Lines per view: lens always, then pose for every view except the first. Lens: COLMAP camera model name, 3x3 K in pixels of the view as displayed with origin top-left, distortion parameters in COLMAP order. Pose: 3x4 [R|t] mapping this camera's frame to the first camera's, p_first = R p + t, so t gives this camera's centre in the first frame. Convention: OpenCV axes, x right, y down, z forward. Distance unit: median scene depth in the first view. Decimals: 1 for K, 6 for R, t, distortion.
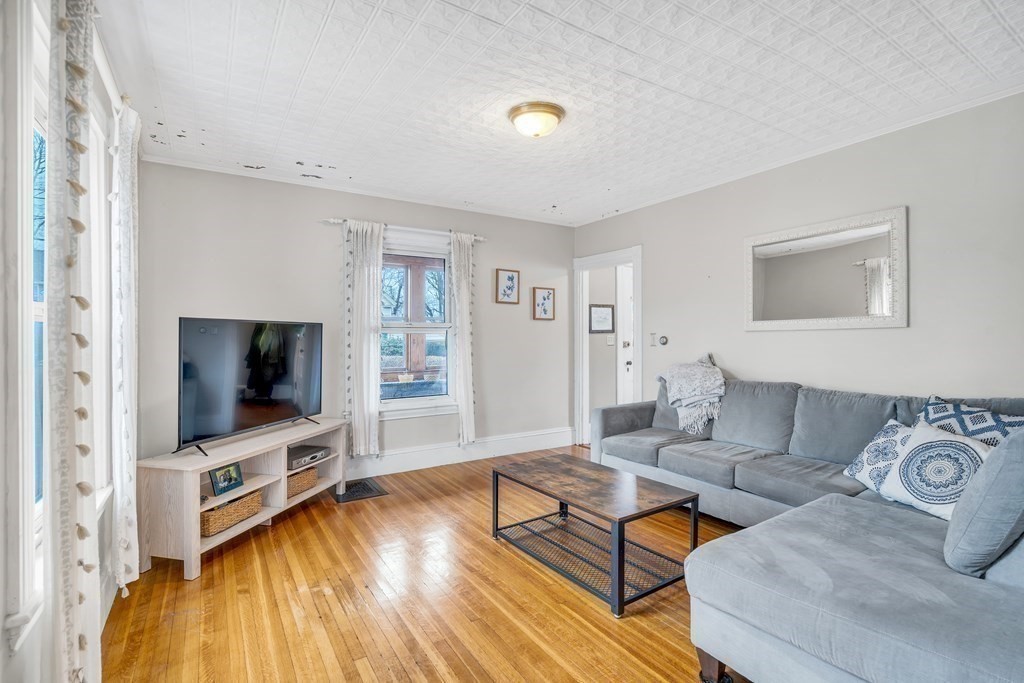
lens RADIAL K [[476.7, 0, 510.6], [0, 476.7, 339.3], [0, 0, 1]] dist [-0.003268, 0.001392]
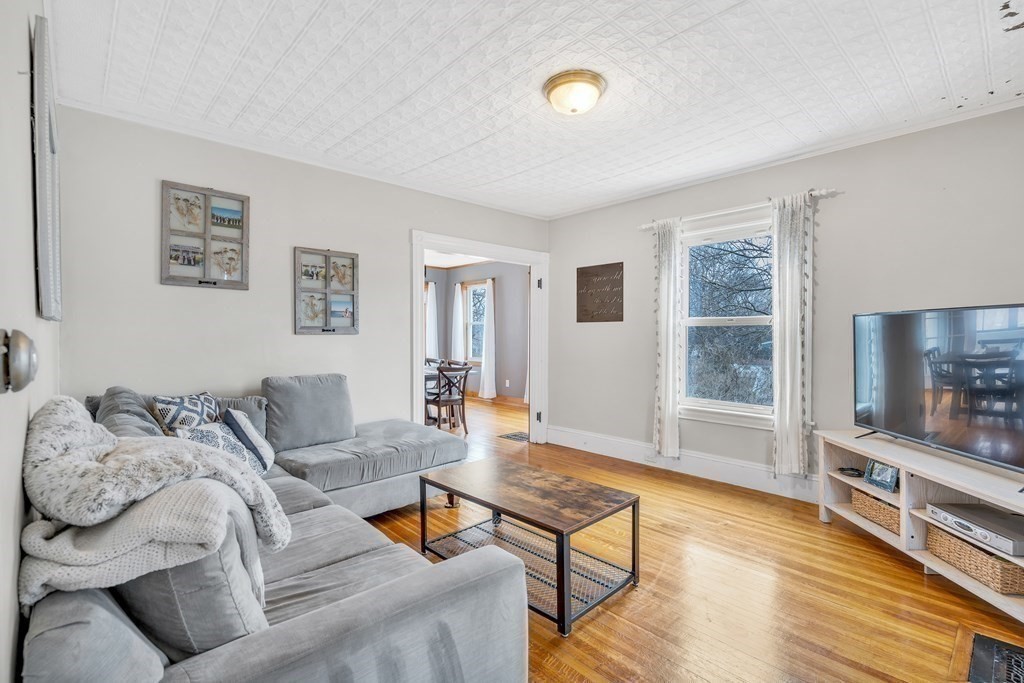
lens RADIAL K [[476.7, 0, 512.6], [0, 476.7, 342.6], [0, 0, 1]] dist [-0.003268, 0.001392]
pose [[-0.983542, 0.008497, -0.180479, 0.340068], [0.004362, 0.999719, 0.023296, -0.007324], [0.180626, 0.022125, -0.983303, 1.896109]]
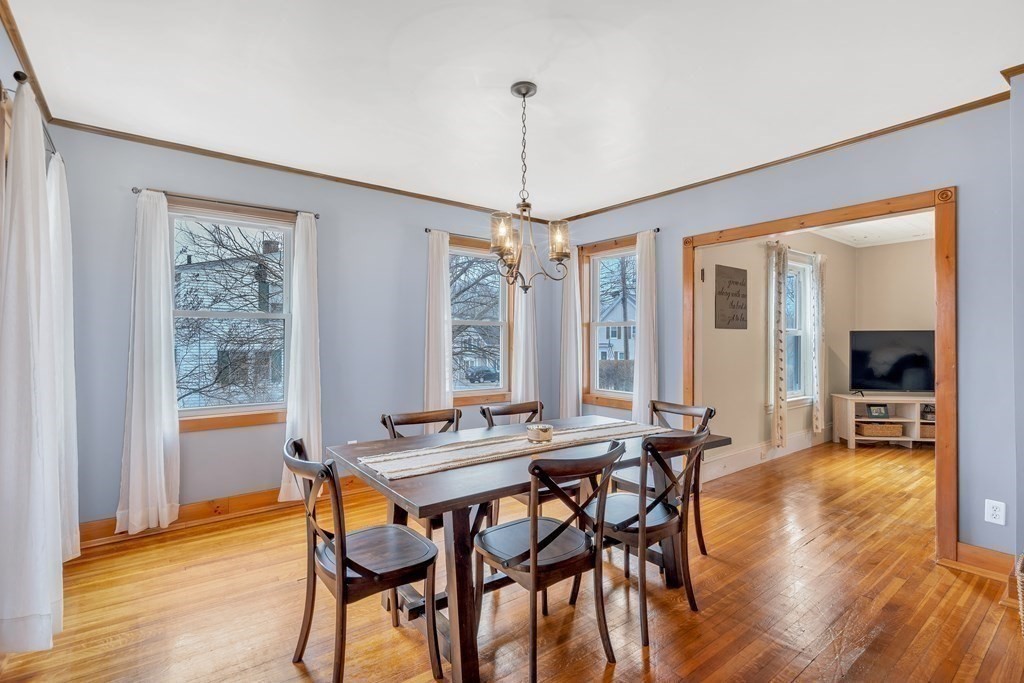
lens RADIAL K [[476.7, 0, 517.7], [0, 476.7, 343.1], [0, 0, 1]] dist [-0.003268, 0.001392]
pose [[0.099819, 0.006619, -0.994984, 1.320289], [-0.002504, 0.999976, 0.006401, -0.000131], [0.995002, 0.001852, 0.099834, -0.731814]]
